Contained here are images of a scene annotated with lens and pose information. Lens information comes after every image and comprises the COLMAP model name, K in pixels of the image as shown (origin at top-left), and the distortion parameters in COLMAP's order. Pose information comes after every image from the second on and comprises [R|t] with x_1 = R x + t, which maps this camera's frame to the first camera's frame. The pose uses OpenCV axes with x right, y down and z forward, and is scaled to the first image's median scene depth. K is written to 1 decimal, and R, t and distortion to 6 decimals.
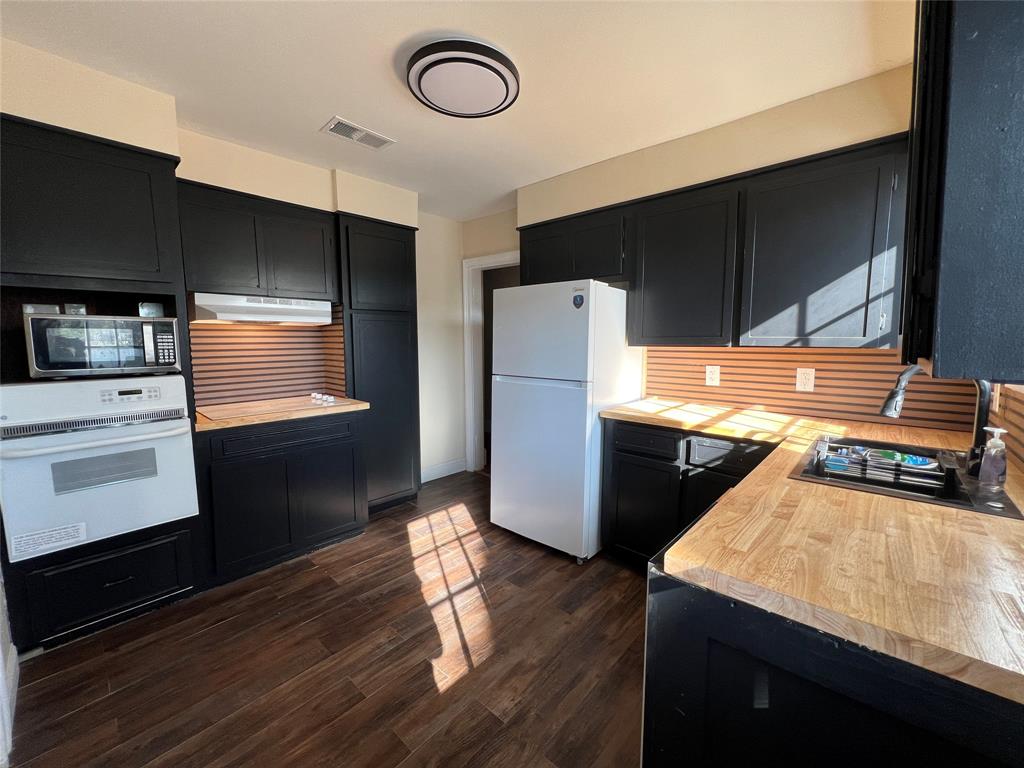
lens RADIAL K [[409.0, 0, 510.9], [0, 409.0, 380.6], [0, 0, 1]] dist [-0.003781, 0.000668]
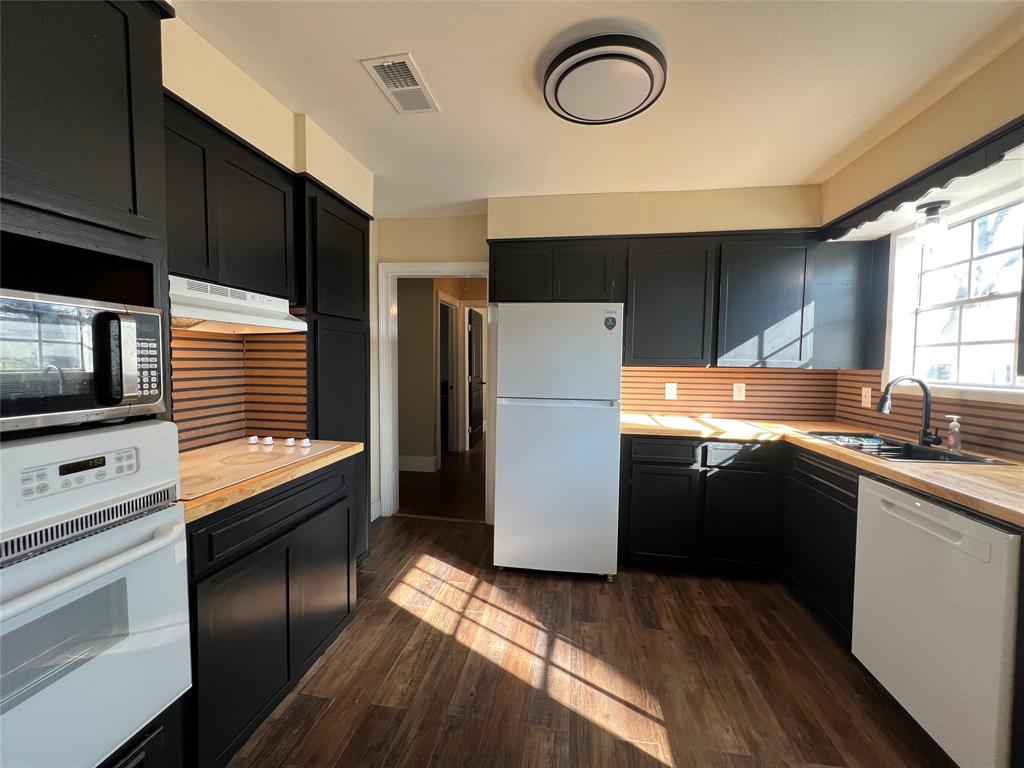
lens RADIAL K [[409.0, 0, 511.3], [0, 409.0, 380.4], [0, 0, 1]] dist [-0.003781, 0.000668]
pose [[0.833479, -0.015320, 0.552339, -0.662881], [0.042083, 0.998472, -0.035808, -0.024300], [-0.550947, 0.053089, 0.832850, 0.303604]]
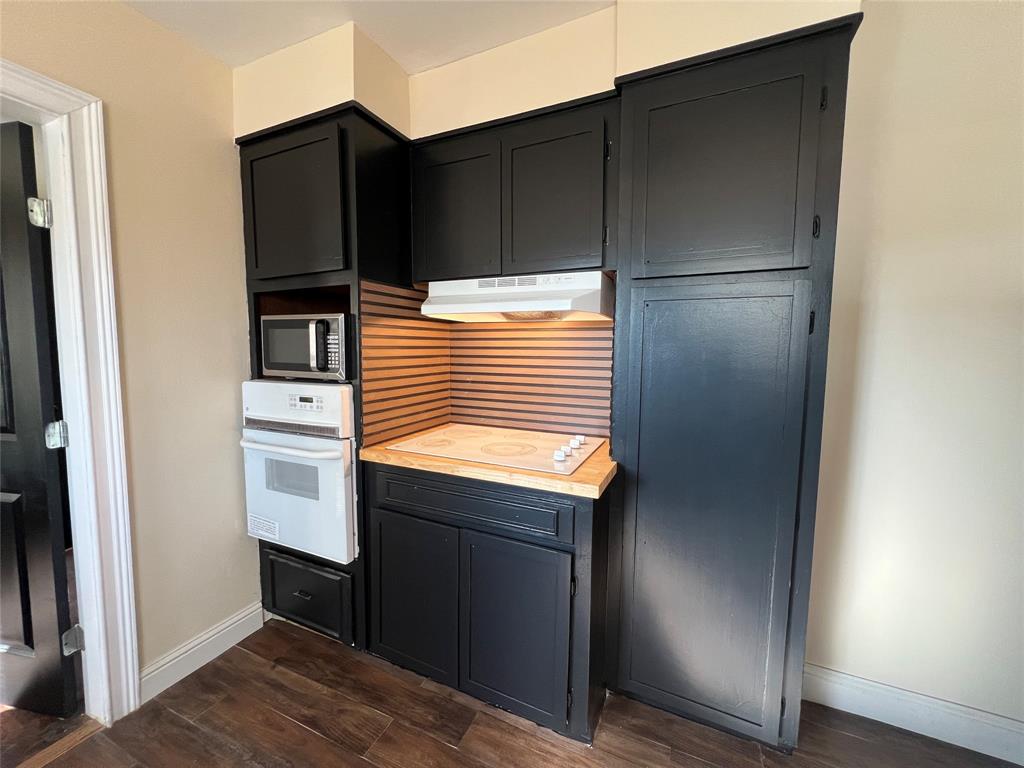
lens RADIAL K [[409.0, 0, 512.0], [0, 409.0, 381.3], [0, 0, 1]] dist [-0.003781, 0.000668]
pose [[0.308261, 0.085969, -0.947409, 0.037607], [-0.105051, 0.992894, 0.055916, -0.090567], [0.945484, 0.082289, 0.315101, 0.960810]]
